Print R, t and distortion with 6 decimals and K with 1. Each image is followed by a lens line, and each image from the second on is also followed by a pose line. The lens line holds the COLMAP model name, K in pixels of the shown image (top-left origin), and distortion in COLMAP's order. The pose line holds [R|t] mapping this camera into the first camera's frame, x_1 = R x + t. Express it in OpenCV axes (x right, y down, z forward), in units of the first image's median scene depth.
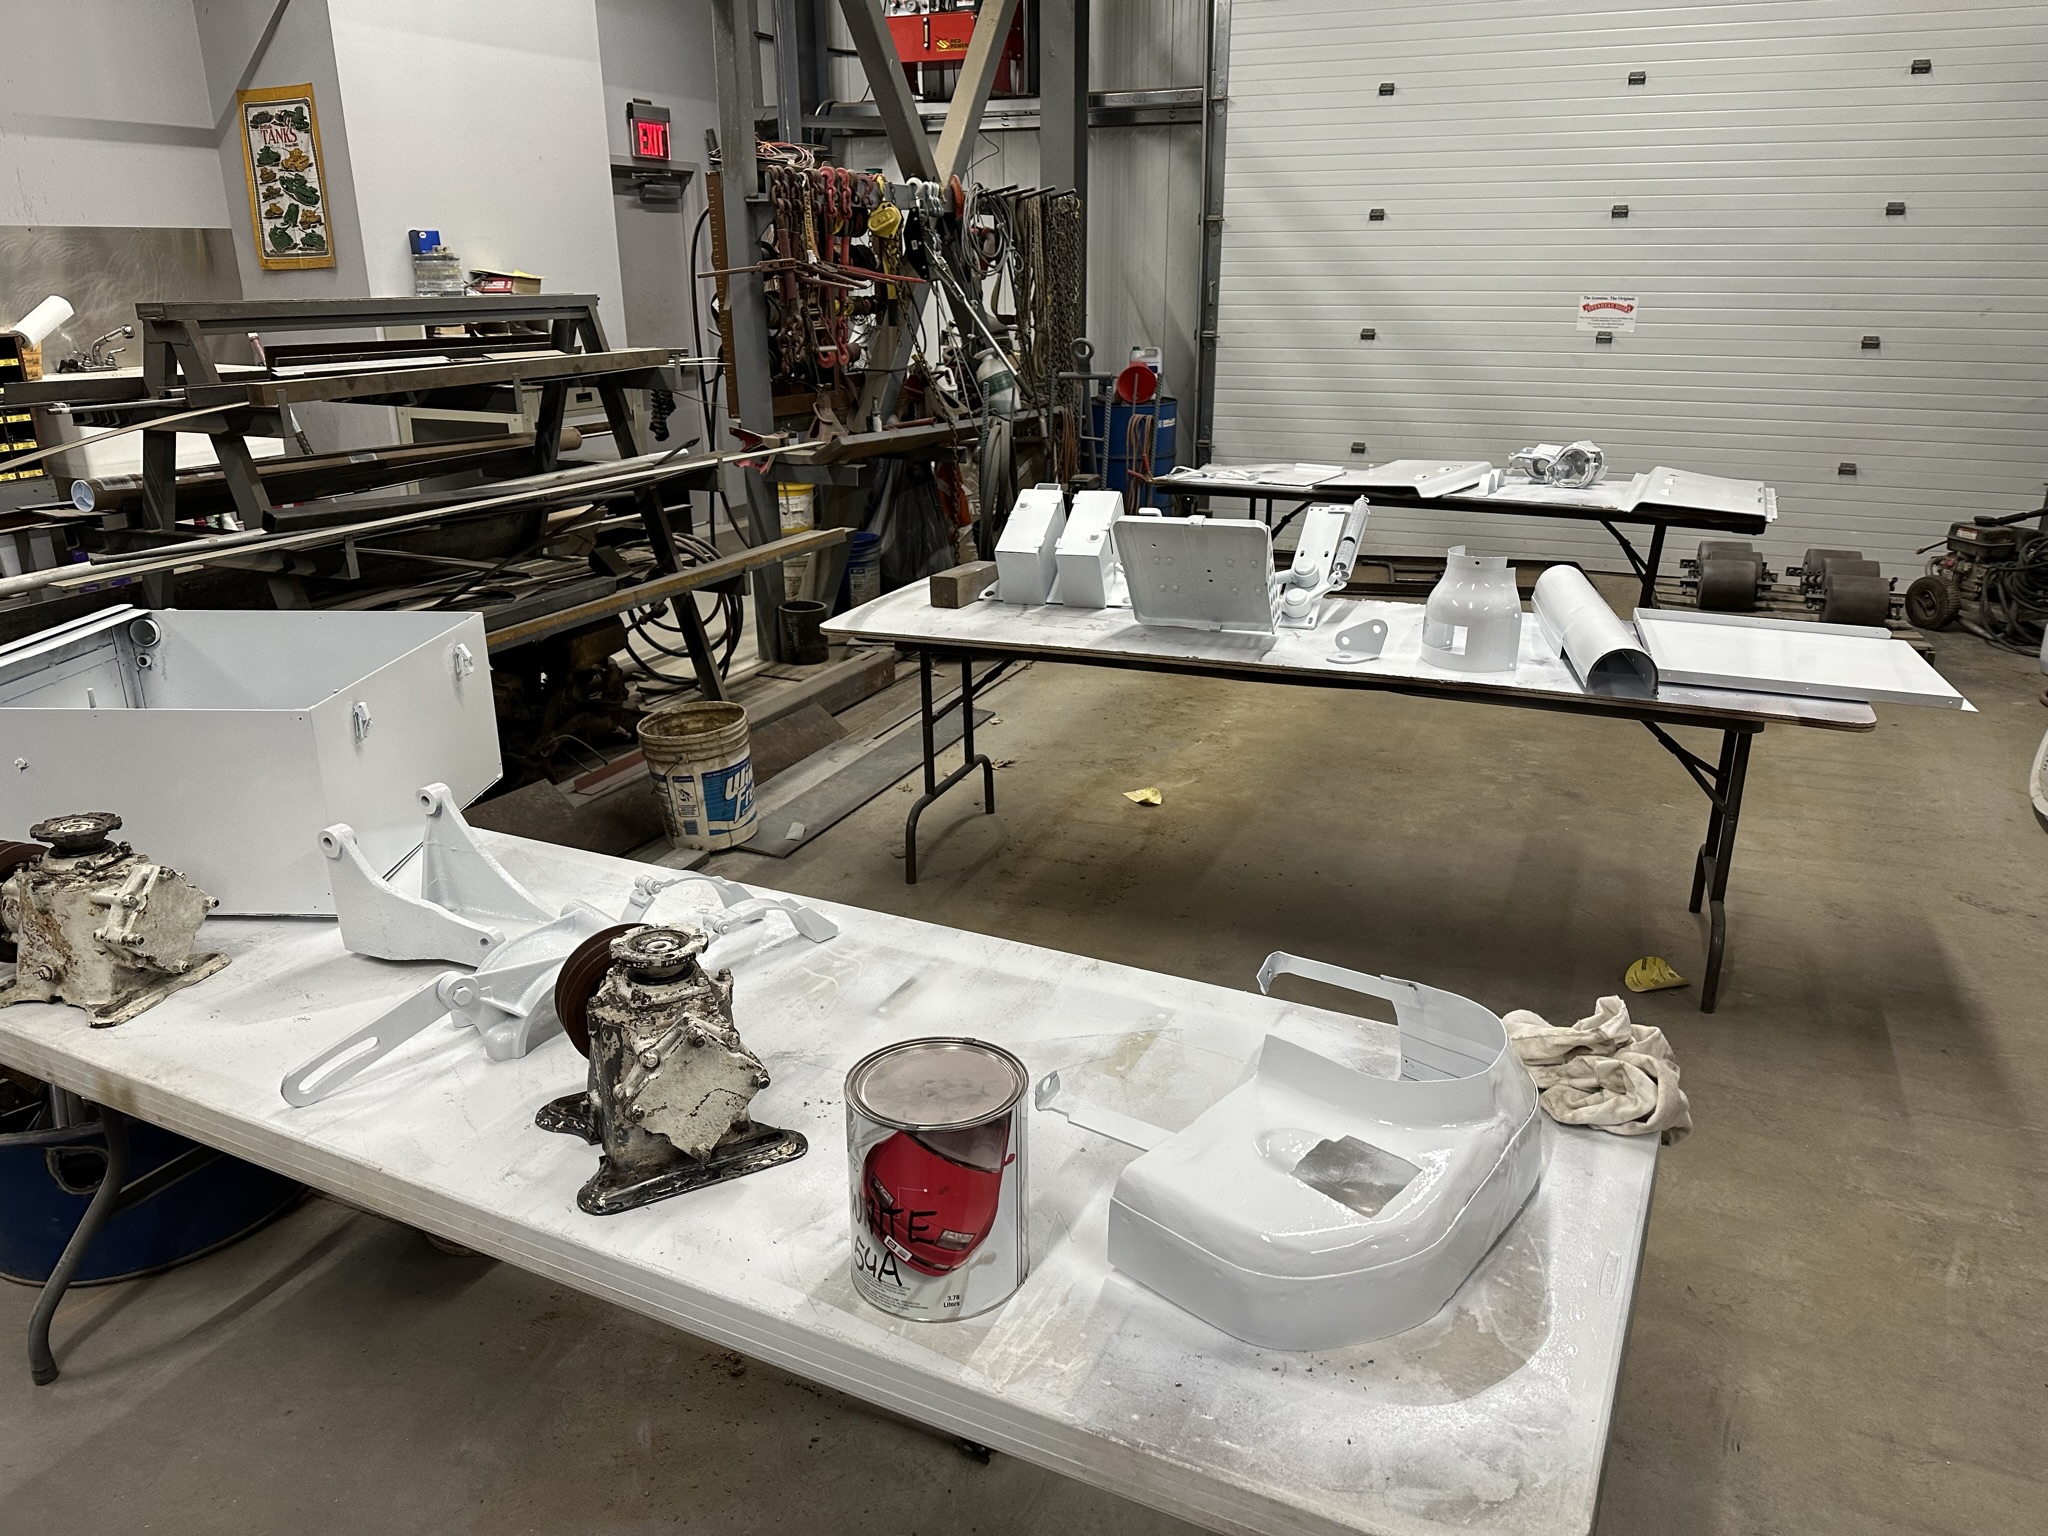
lens RADIAL K [[1462.1, 0, 1024.0], [0, 1462.1, 768.0], [0, 0, 1]] dist [0.009302, -0.011192]
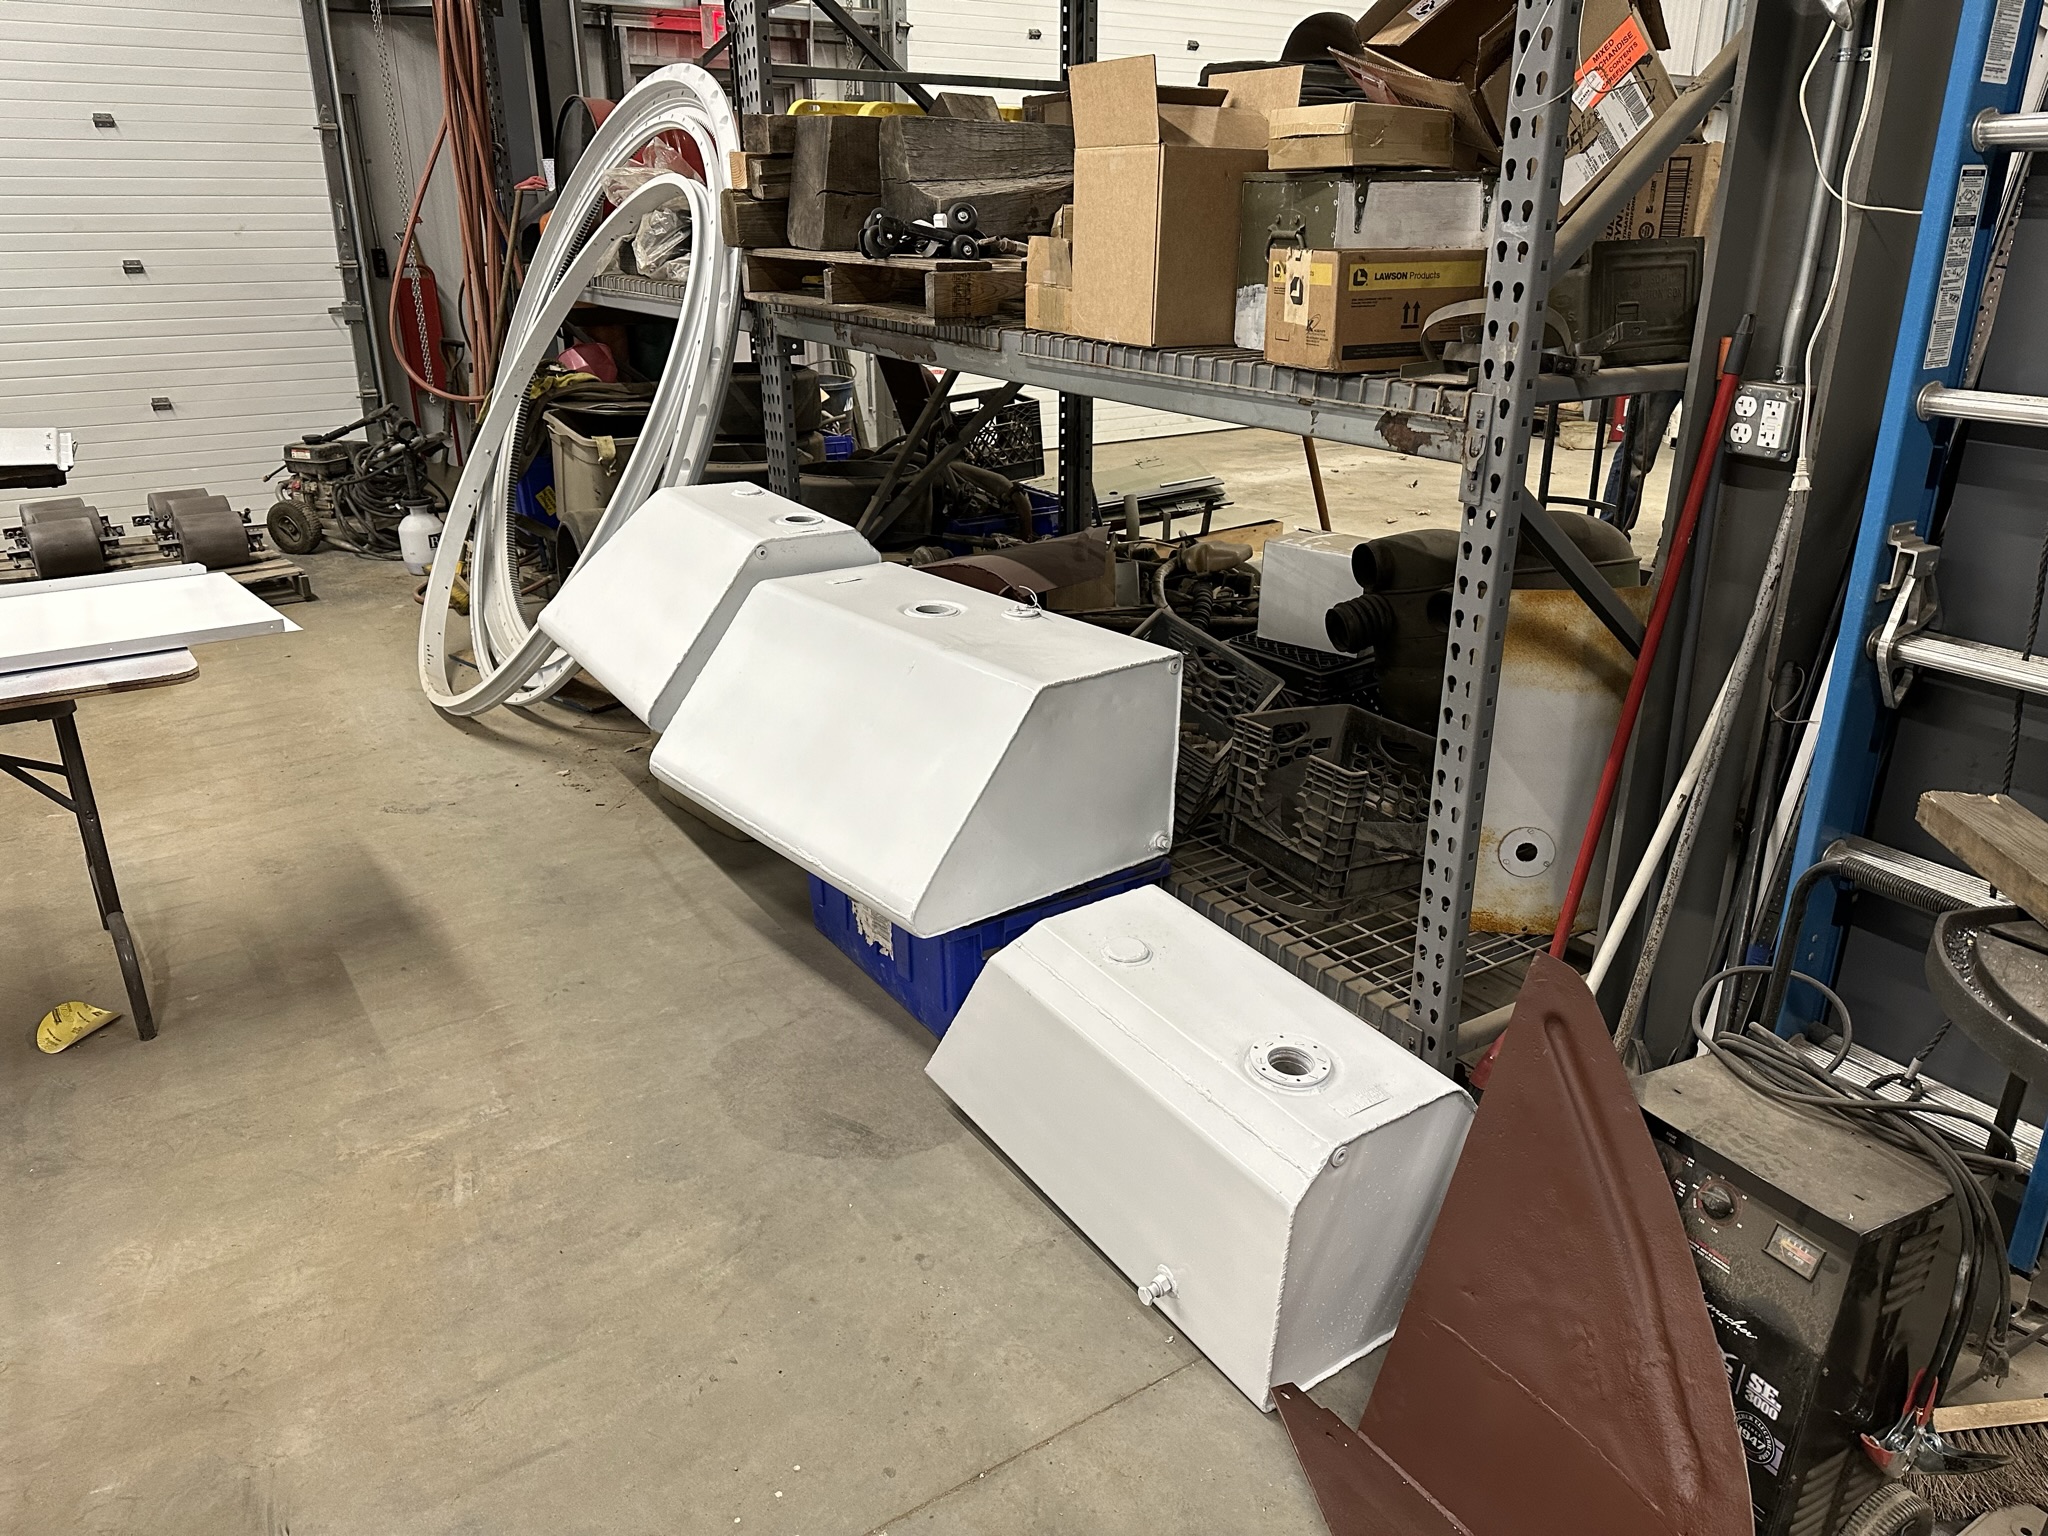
lens RADIAL K [[1462.1, 0, 1024.0], [0, 1462.1, 768.0], [0, 0, 1]] dist [0.009302, -0.011192]
pose [[0.546619, -0.304496, 0.780058, 0.092091], [0.277351, 0.944798, 0.174451, 0.007173], [-0.790117, 0.120992, 0.600897, 0.045906]]
